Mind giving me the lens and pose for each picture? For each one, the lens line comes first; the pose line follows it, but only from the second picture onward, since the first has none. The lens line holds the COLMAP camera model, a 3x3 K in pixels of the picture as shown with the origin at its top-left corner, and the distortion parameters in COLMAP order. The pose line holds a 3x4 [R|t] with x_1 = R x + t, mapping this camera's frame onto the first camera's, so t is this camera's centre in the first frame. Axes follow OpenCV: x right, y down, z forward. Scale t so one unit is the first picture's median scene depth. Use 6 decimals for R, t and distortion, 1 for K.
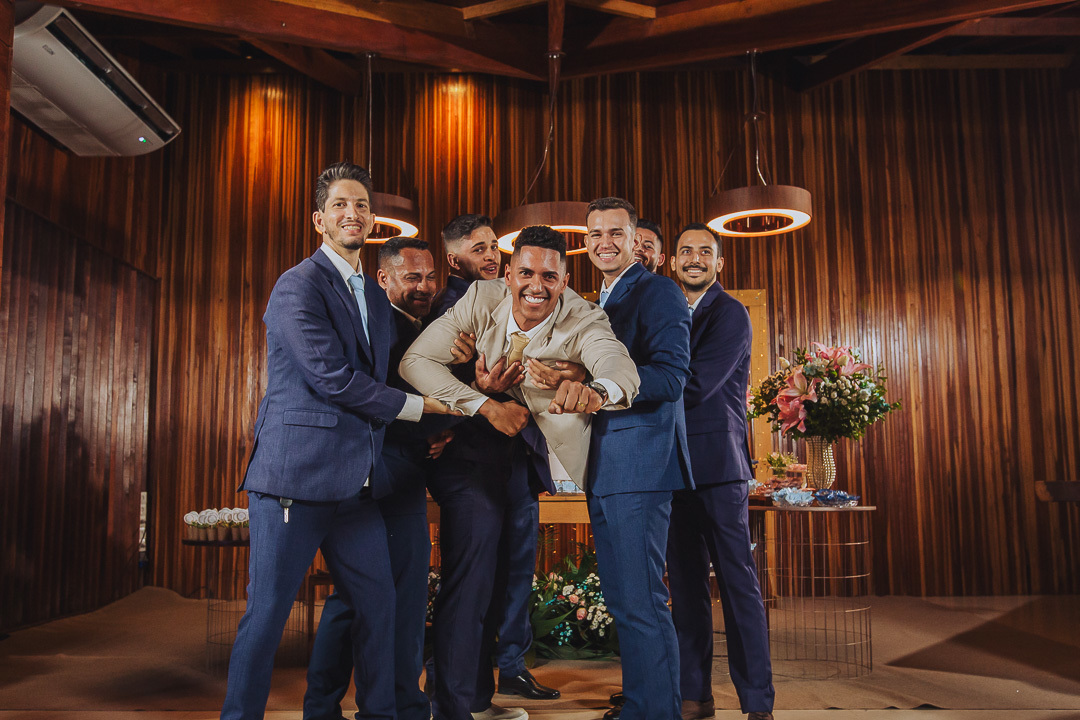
lens RADIAL K [[899.4, 0, 541.7], [0, 899.4, 368.4], [0, 0, 1]] dist [-0.003955, -0.005621]
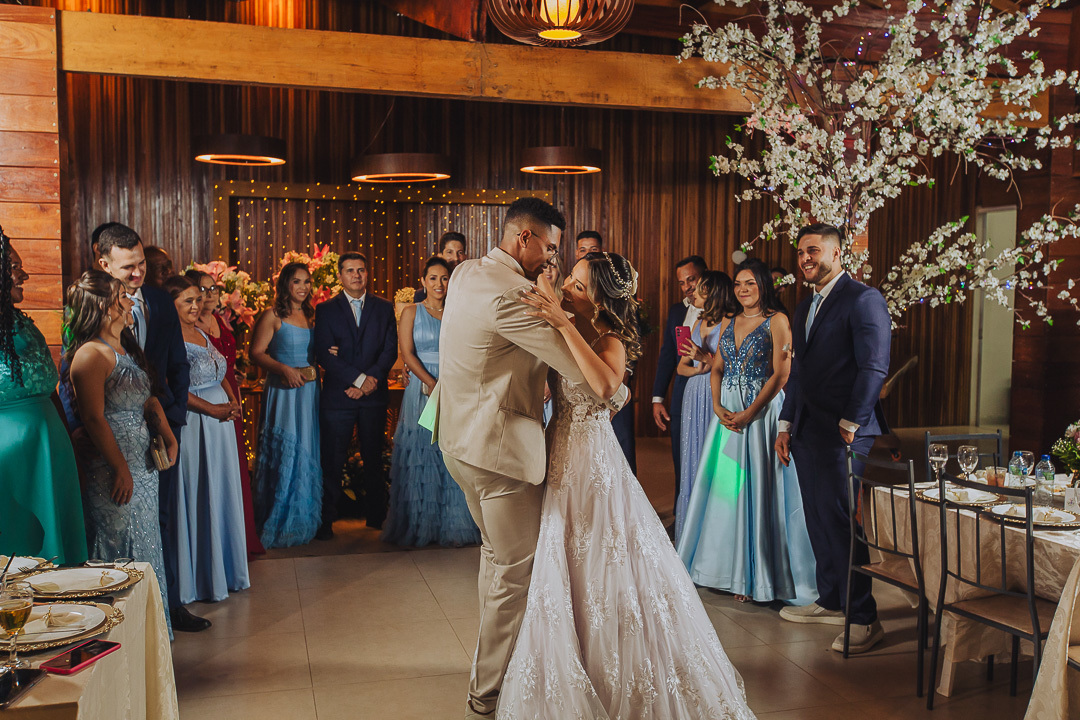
lens RADIAL K [[1055.0, 0, 542.5], [0, 1055.0, 357.1], [0, 0, 1]] dist [-0.004414, 0.000000]
pose [[0.959591, -0.005433, 0.281345, -0.153458], [-0.044695, 0.984179, 0.171449, -0.105468], [-0.277825, -0.177095, 0.944167, -0.344134]]
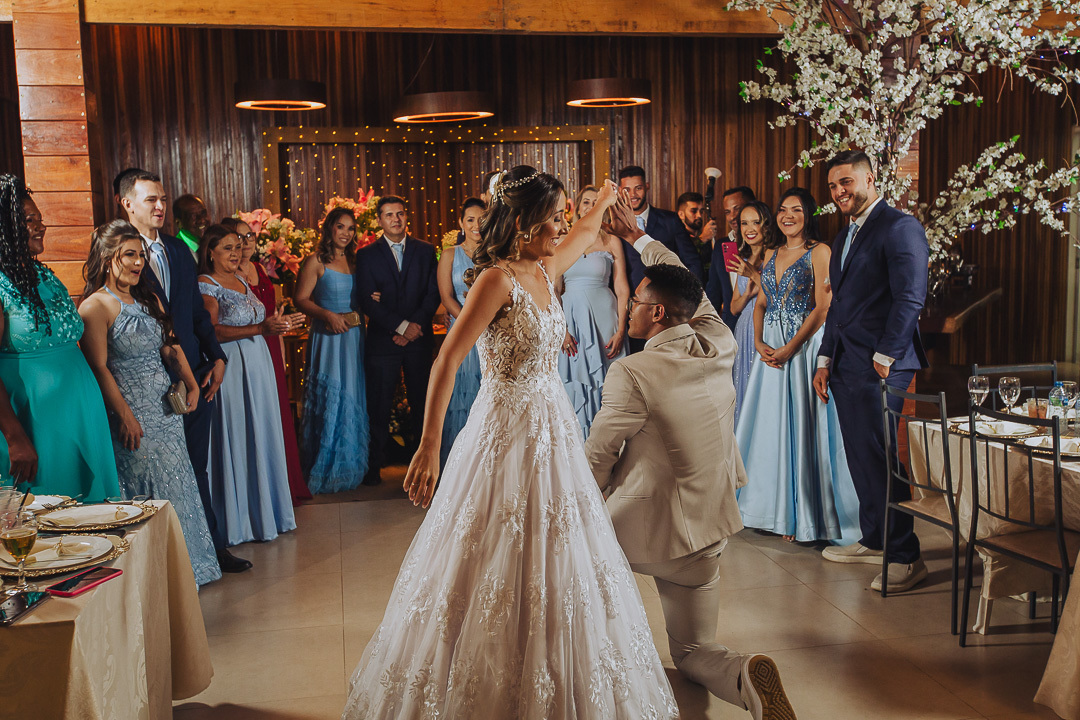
lens RADIAL K [[1103.3, 0, 539.9], [0, 1103.3, 359.7], [0, 0, 1]] dist [-0.009303, 0.000000]
pose [[0.979996, -0.038221, 0.195312, -0.118139], [-0.006542, 0.974668, 0.223562, -0.105394], [-0.198909, -0.220367, 0.954921, -0.375176]]
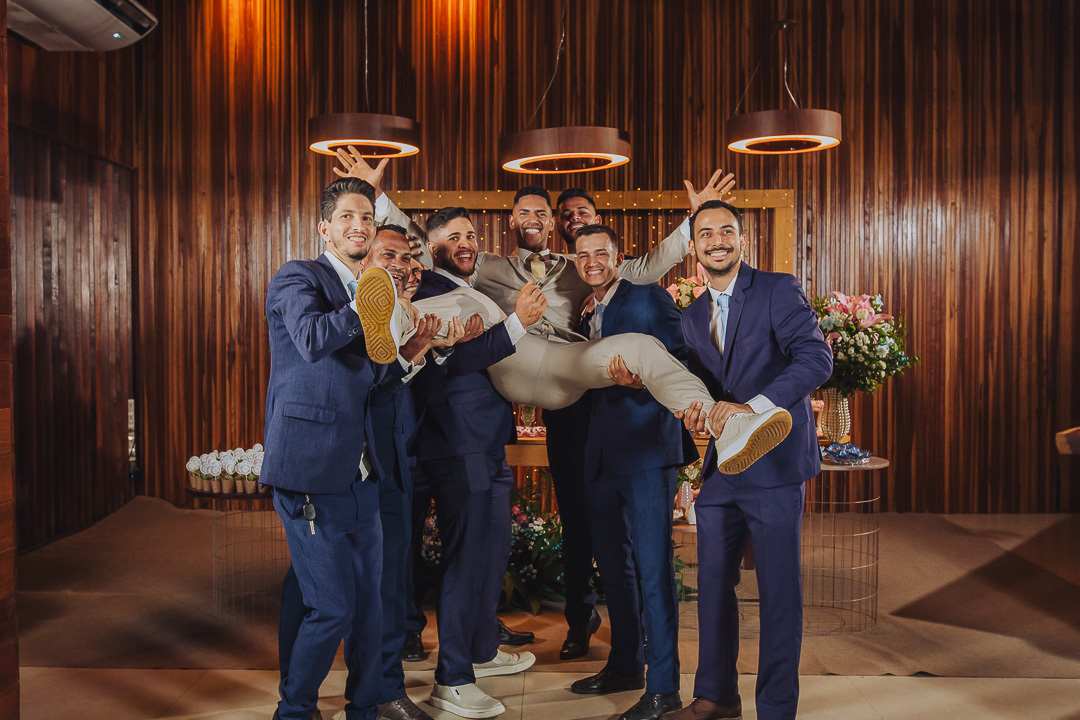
lens RADIAL K [[986.5, 0, 541.3], [0, 986.5, 358.0], [0, 0, 1]] dist [-0.008040, -0.002436]
pose [[0.999933, 0.008146, -0.008255, 0.000136], [-0.007023, 0.991748, 0.128010, -0.040680], [0.009230, -0.127944, 0.991738, -0.024351]]
